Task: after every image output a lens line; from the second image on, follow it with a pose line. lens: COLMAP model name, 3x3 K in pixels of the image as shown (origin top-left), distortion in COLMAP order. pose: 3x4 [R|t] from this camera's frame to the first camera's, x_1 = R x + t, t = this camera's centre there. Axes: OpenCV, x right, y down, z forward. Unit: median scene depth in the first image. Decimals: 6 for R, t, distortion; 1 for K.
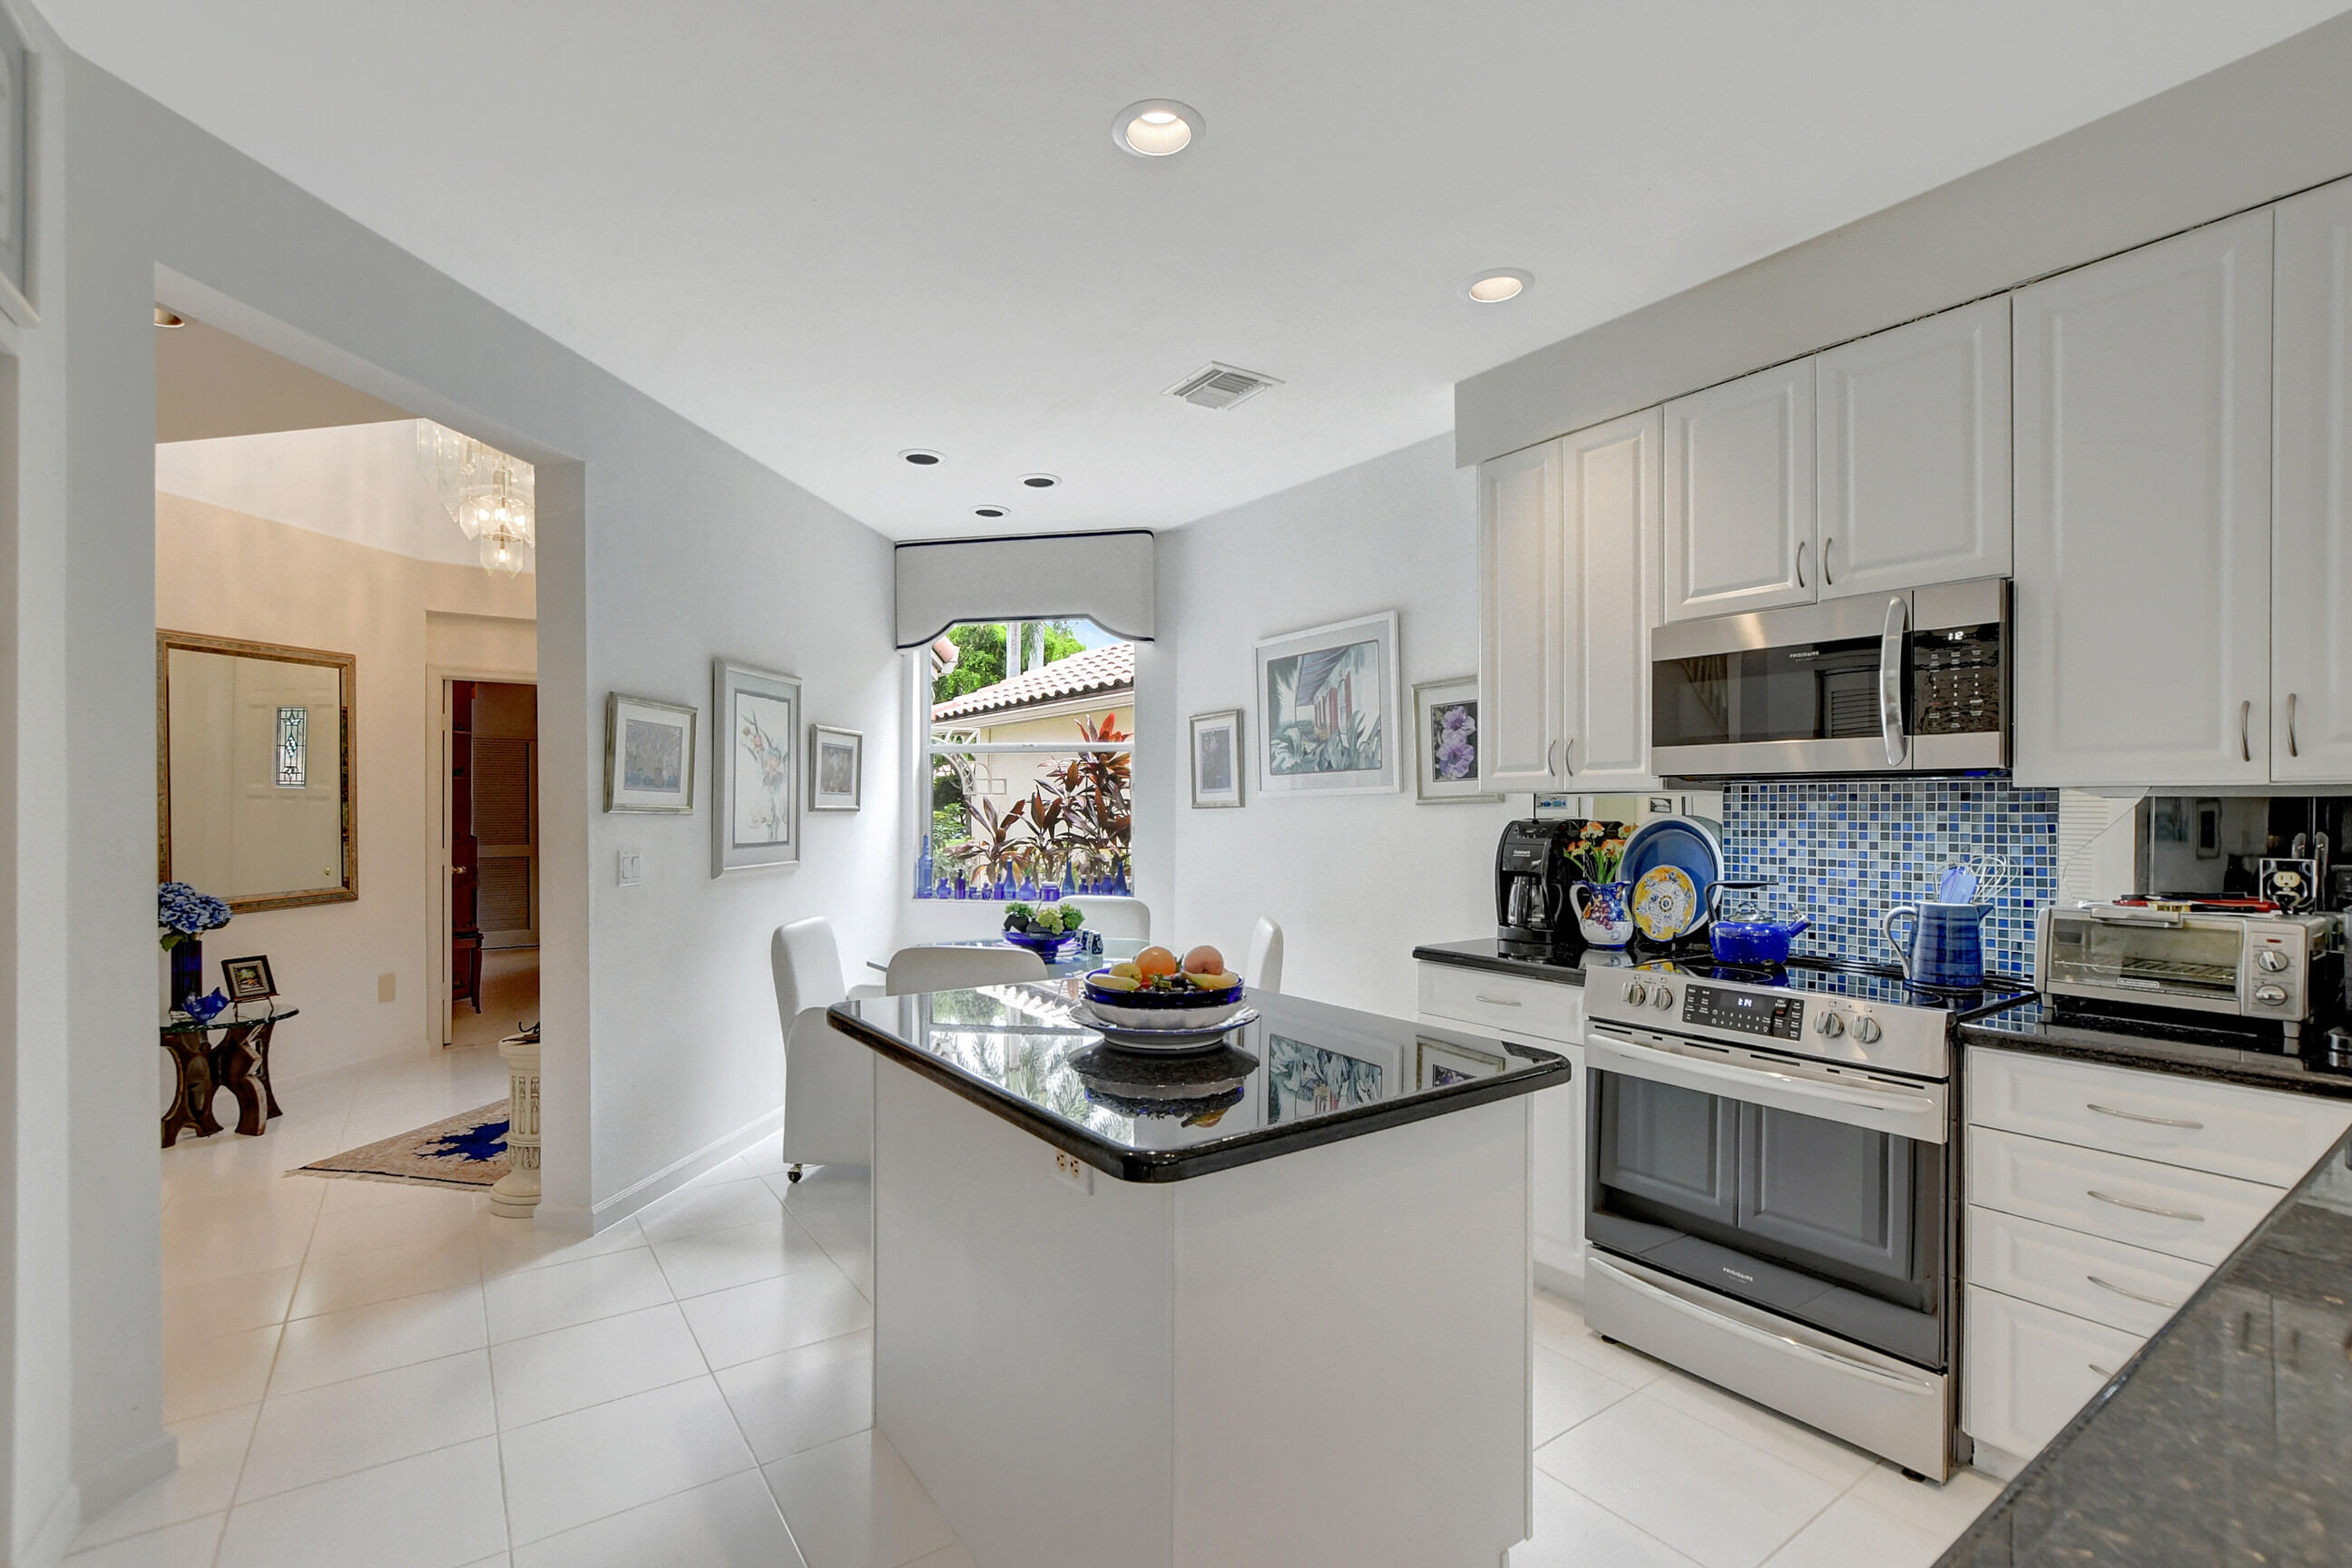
lens RADIAL K [[1059.3, 0, 1178.7], [0, 1059.3, 808.8], [0, 0, 1]] dist [-0.014398, -0.005596]
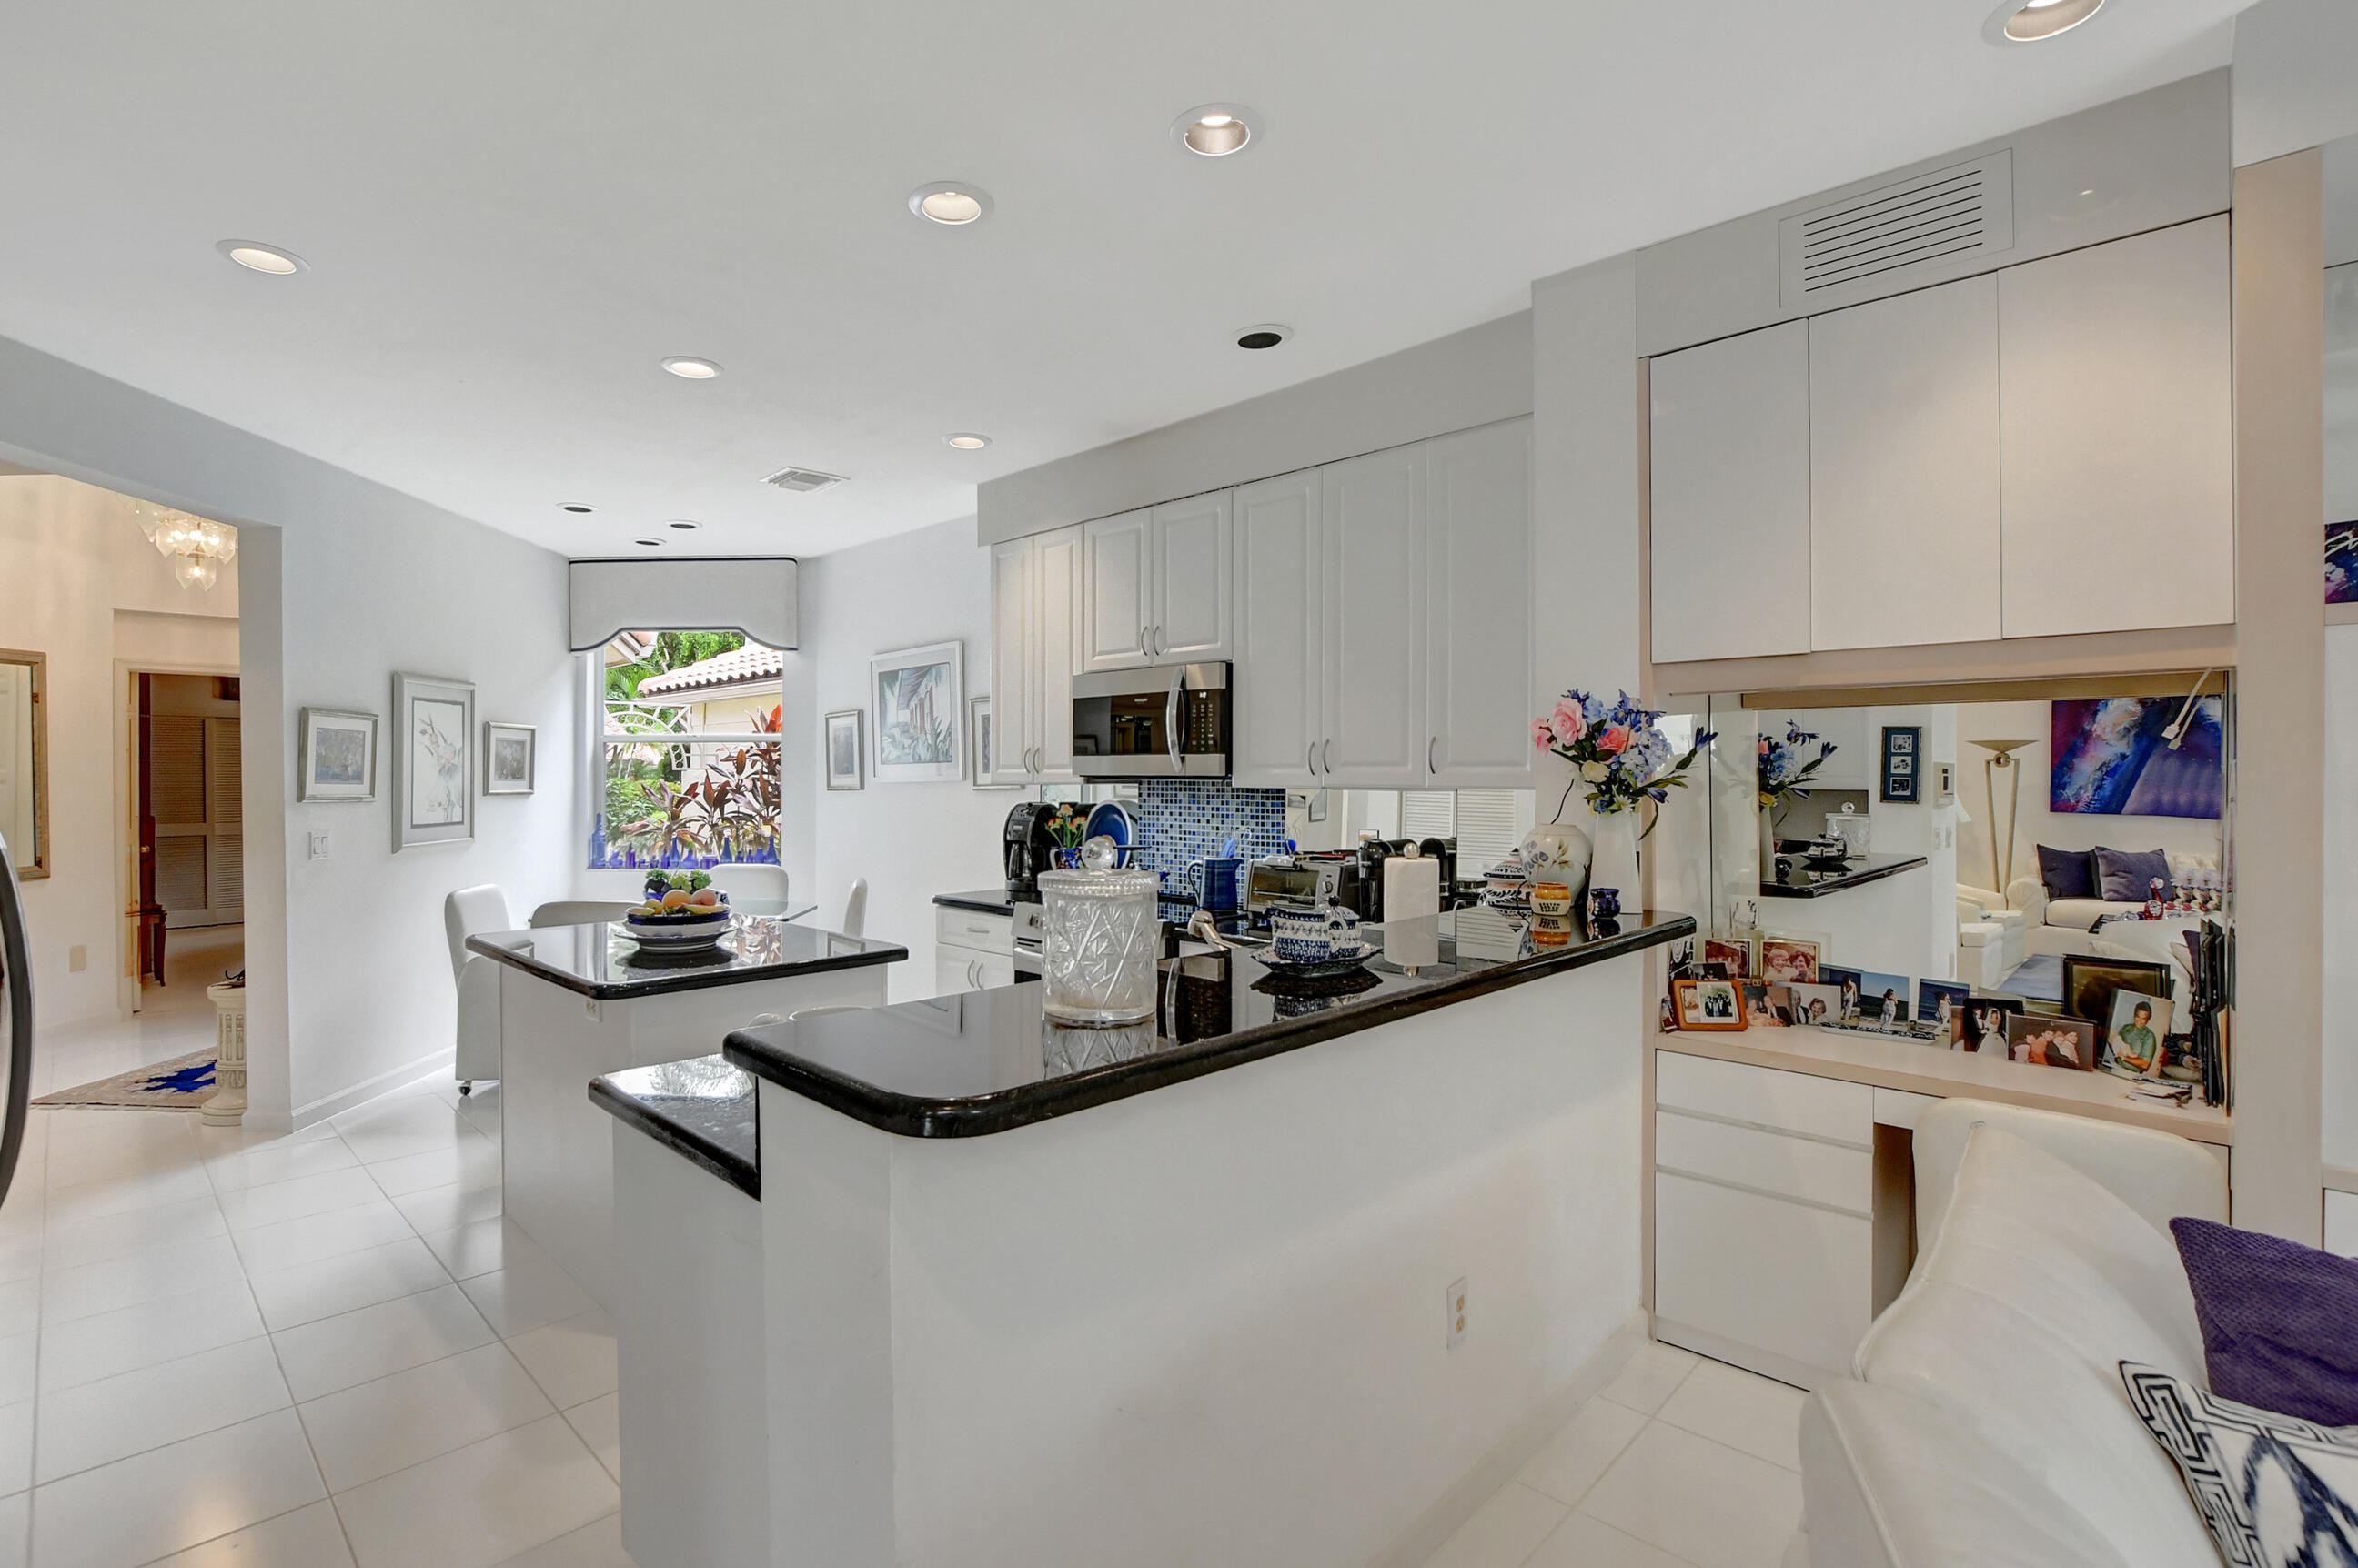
lens RADIAL K [[1061.9, 0, 1088.2], [0, 1061.9, 789.0], [0, 0, 1]] dist [-0.014398, -0.005596]
pose [[0.988205, -0.004198, 0.153077, 0.165470], [0.002754, 0.999950, 0.009649, -0.018128], [-0.153110, -0.009113, 0.988167, -0.326794]]
